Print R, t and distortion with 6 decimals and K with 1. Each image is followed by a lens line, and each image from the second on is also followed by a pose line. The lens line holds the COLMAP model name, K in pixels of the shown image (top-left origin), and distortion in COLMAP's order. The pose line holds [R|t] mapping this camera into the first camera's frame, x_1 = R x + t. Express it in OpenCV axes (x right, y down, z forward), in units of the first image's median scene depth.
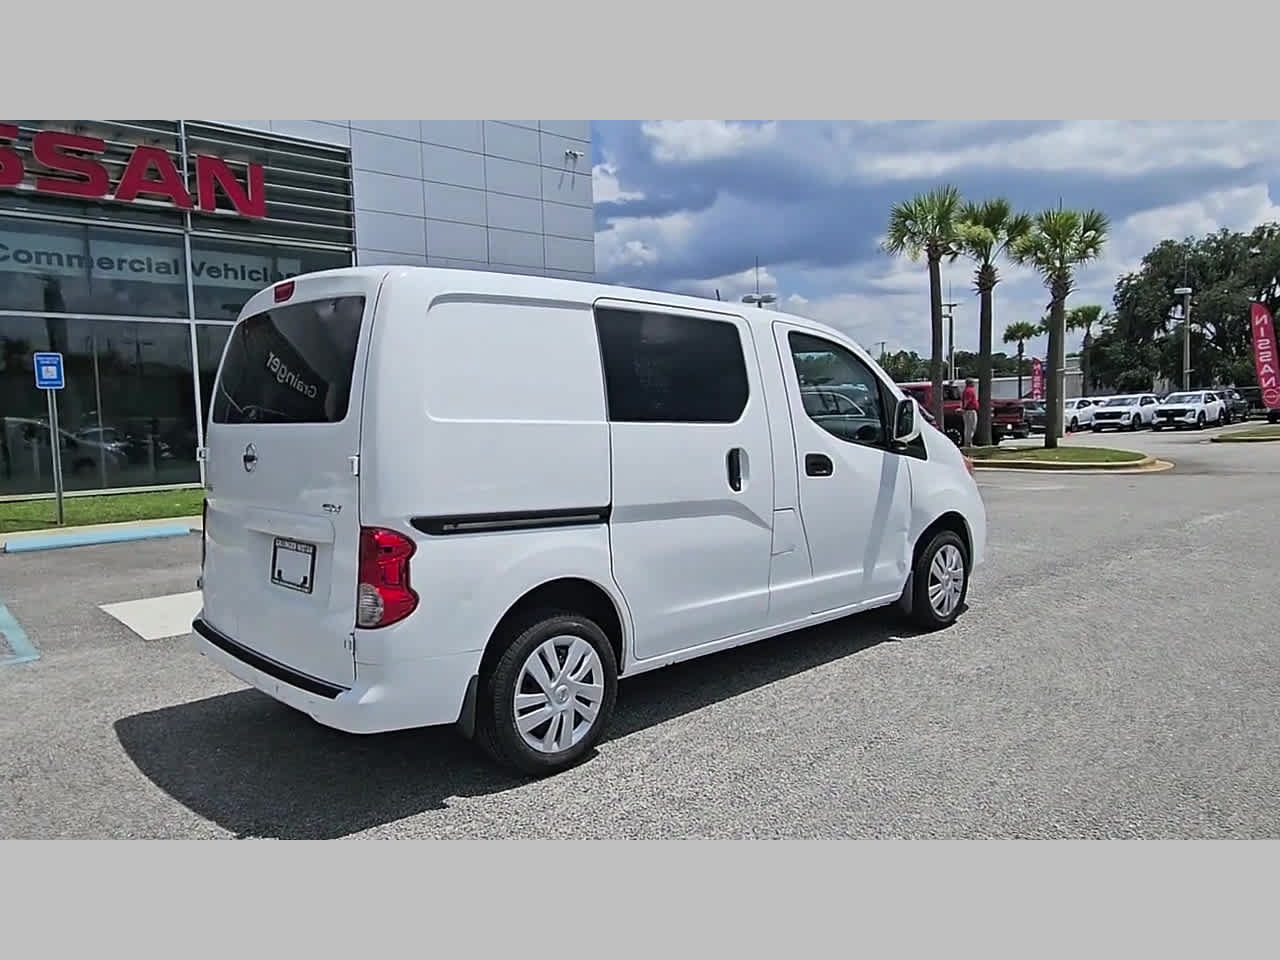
lens RADIAL K [[867.7, 0, 622.8], [0, 867.7, 478.3], [0, 0, 1]] dist [0.005450, -0.000162]
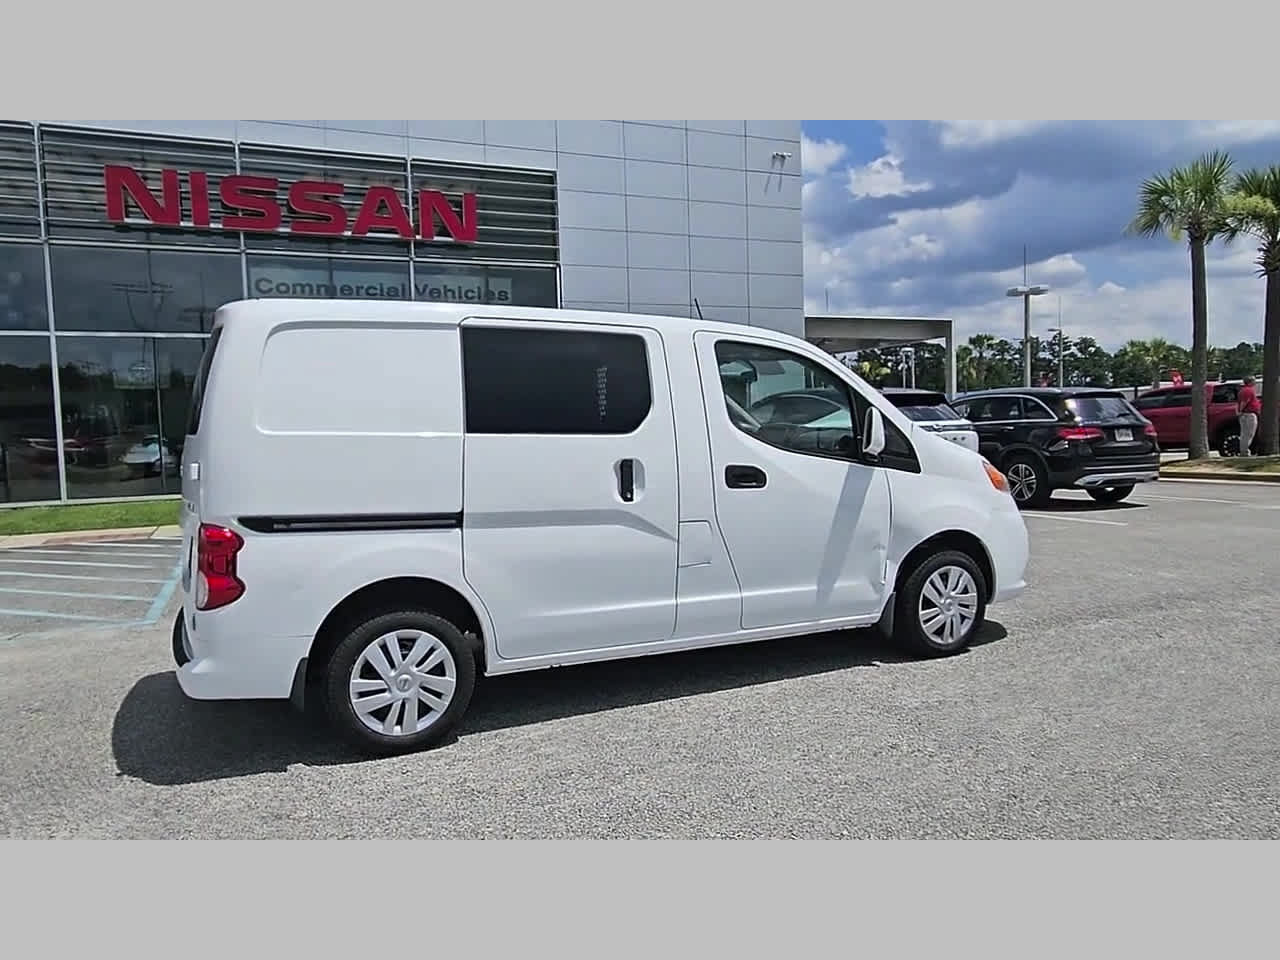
lens RADIAL K [[870.1, 0, 626.2], [0, 870.1, 479.3], [0, 0, 1]] dist [0.004380, -0.000259]
pose [[0.954208, 0.018410, -0.298576, 0.345571], [-0.019388, 0.999812, -0.000313, -0.008499], [0.298514, 0.006088, 0.954386, 0.023926]]
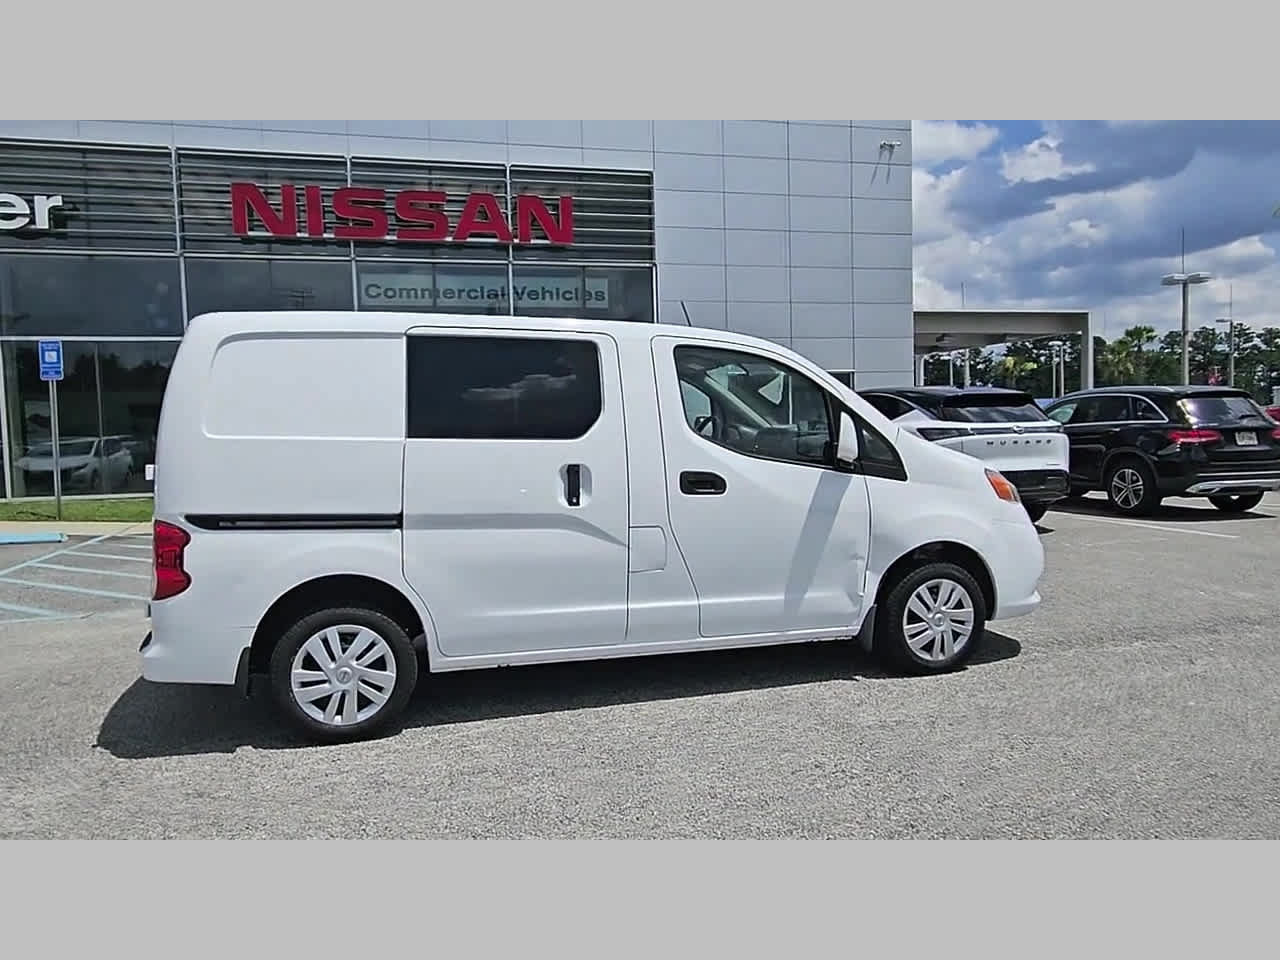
lens RADIAL K [[868.8, 0, 624.1], [0, 868.8, 480.2], [0, 0, 1]] dist [0.006310, -0.003386]
pose [[0.897163, 0.032532, -0.440501, 0.506467], [-0.032364, 0.999445, 0.007895, -0.020284], [0.440513, 0.007173, 0.897717, 0.085753]]
